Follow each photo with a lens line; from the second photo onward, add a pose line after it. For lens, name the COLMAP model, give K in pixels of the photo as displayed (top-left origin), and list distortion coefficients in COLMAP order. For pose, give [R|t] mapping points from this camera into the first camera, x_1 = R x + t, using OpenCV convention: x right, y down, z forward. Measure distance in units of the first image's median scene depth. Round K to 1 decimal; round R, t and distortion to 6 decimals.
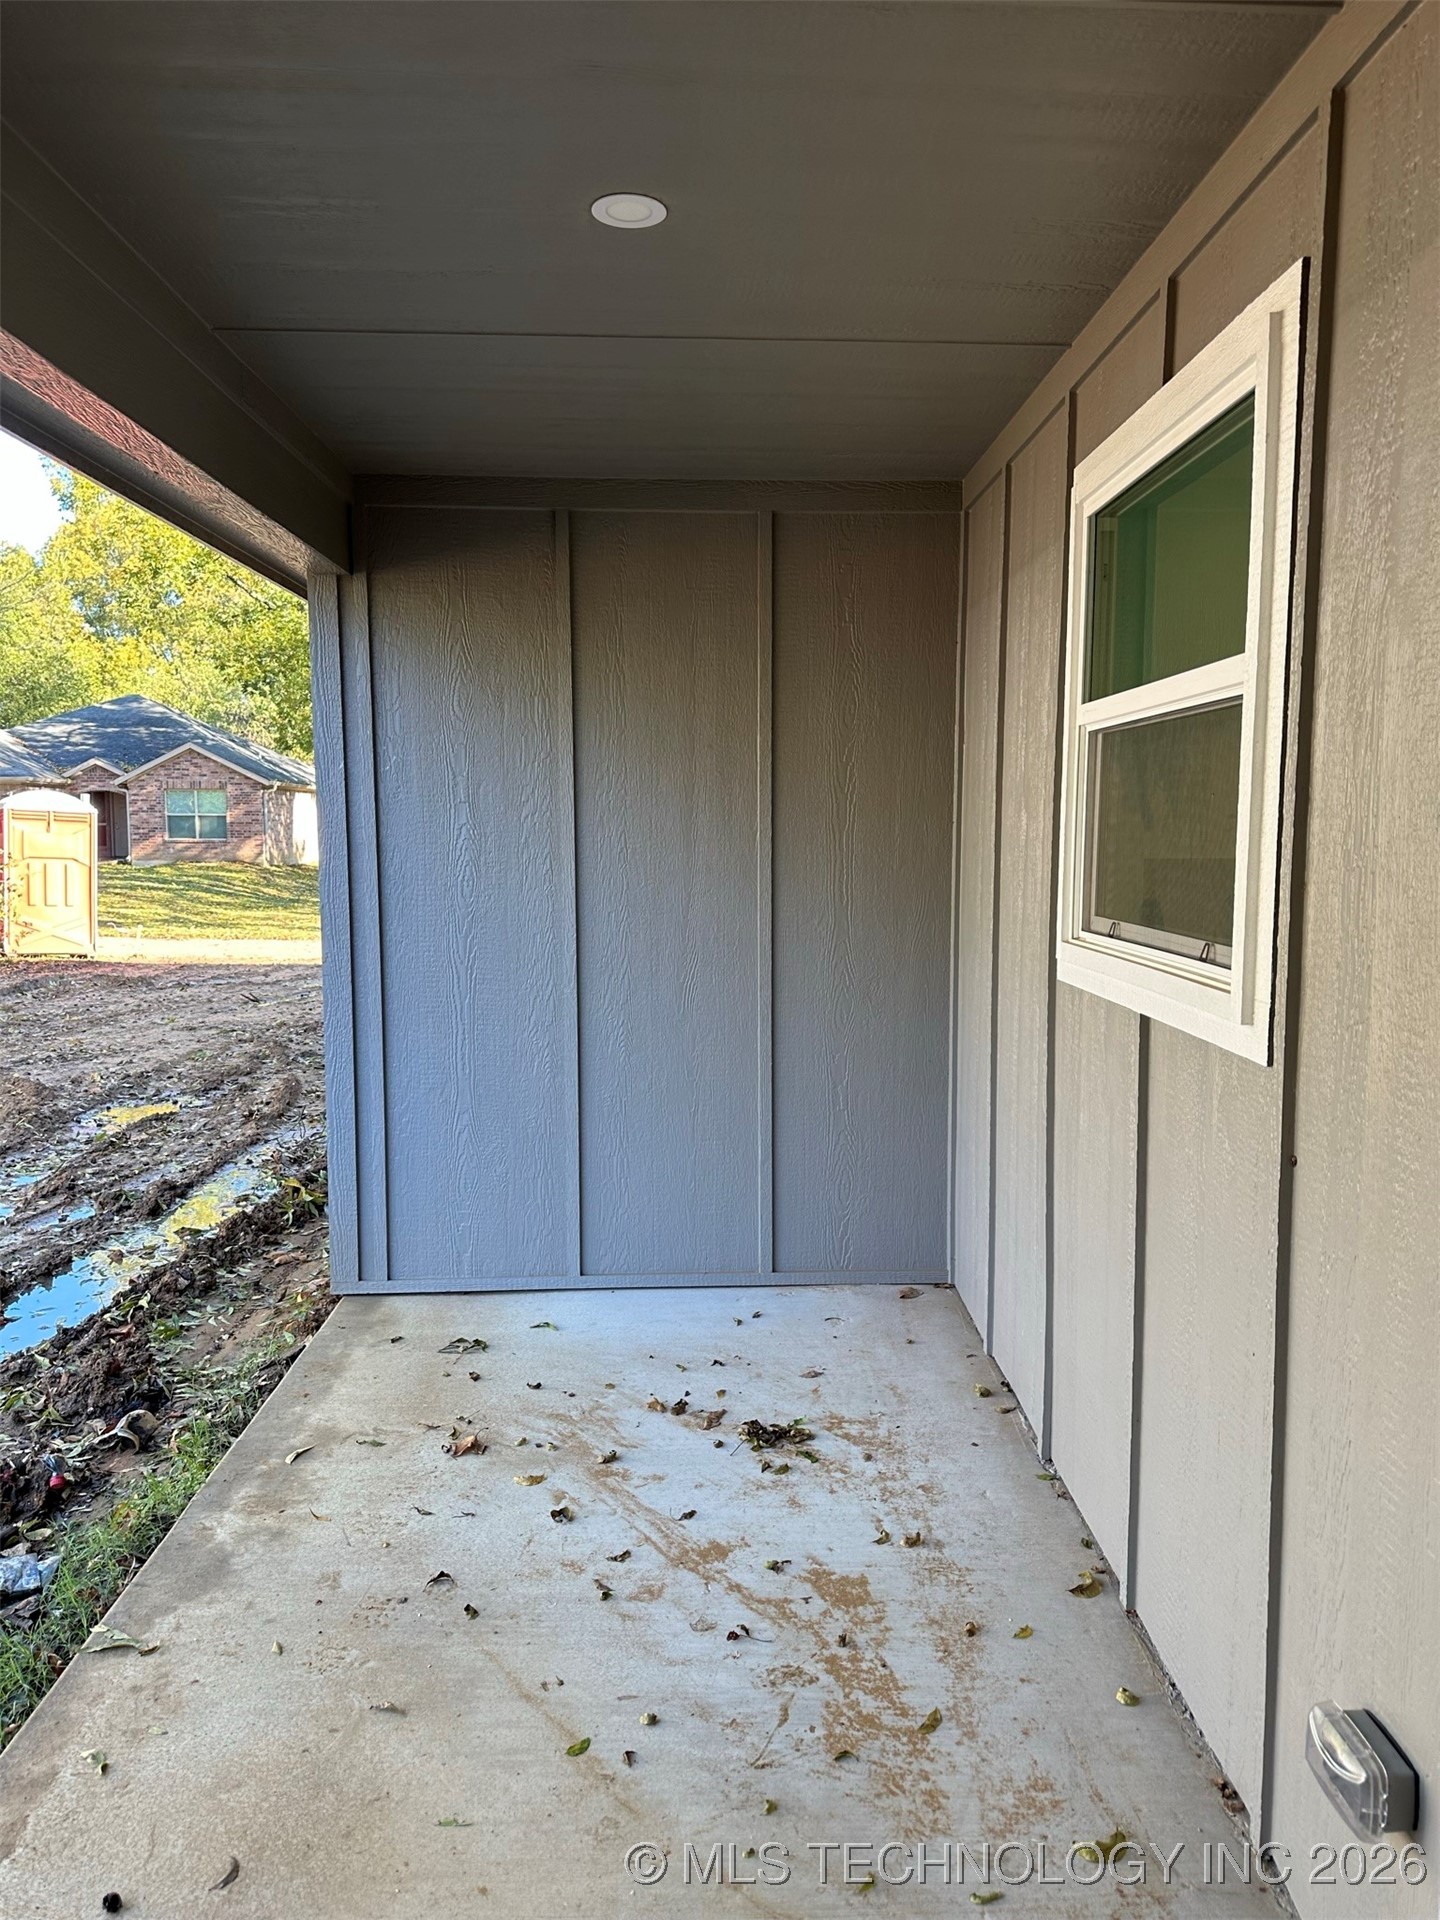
lens RADIAL K [[1346.7, 0, 727.1], [0, 1346.7, 948.5], [0, 0, 1]] dist [0.042822, -0.049581]
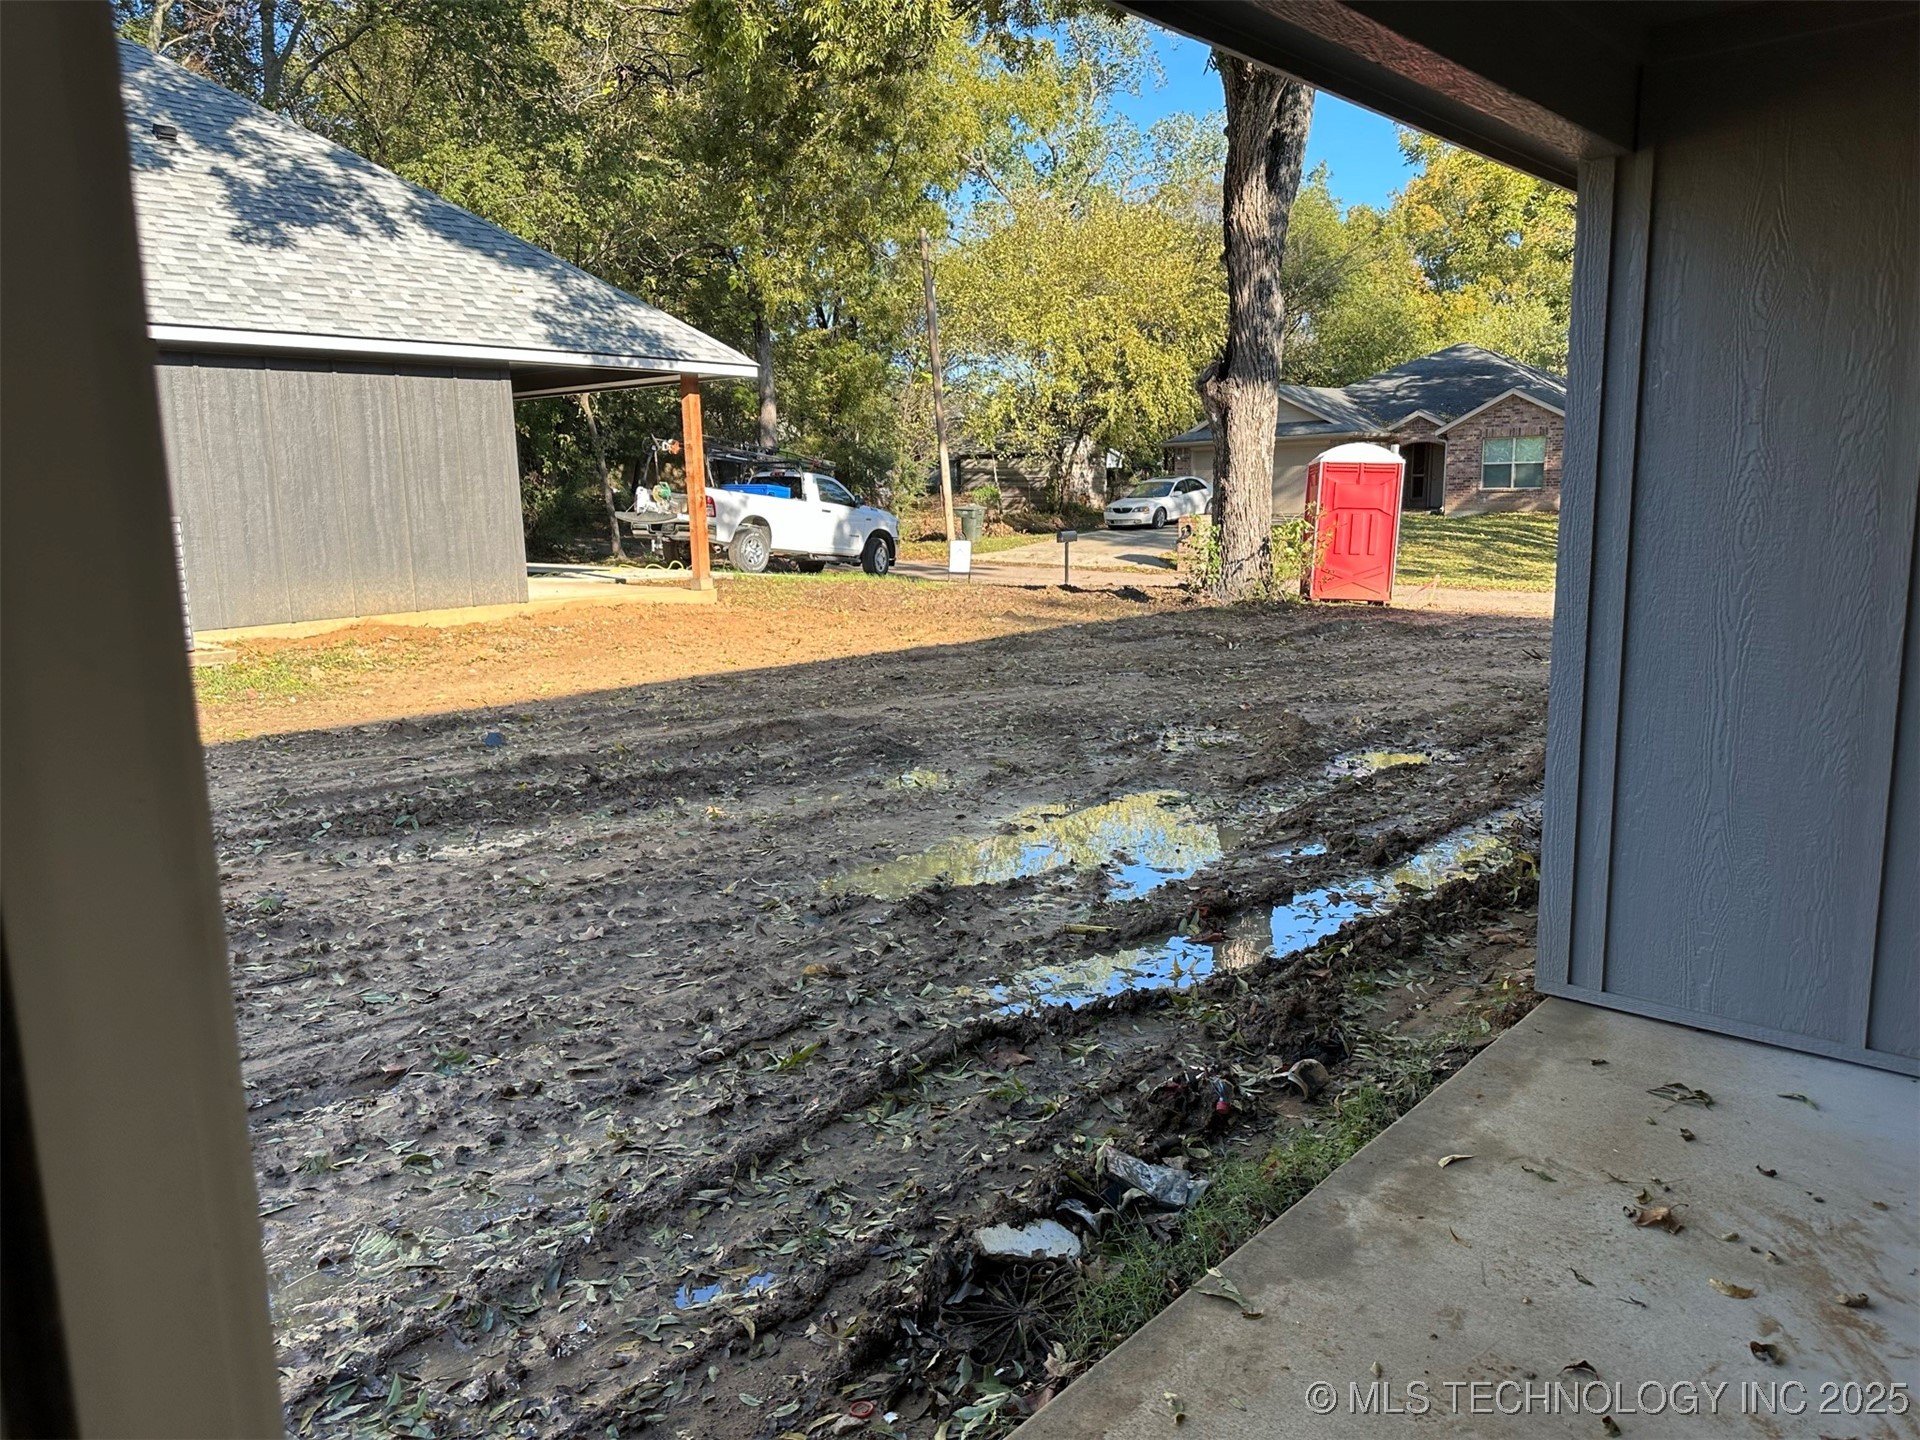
lens RADIAL K [[1346.7, 0, 959.2], [0, 1346.7, 706.7], [0, 0, 1]] dist [0.042822, -0.049581]
pose [[0.724905, 0.098125, -0.681824, 0.024176], [-0.044549, 0.994408, 0.095747, 0.000466], [0.687407, -0.039033, 0.725223, 0.097857]]
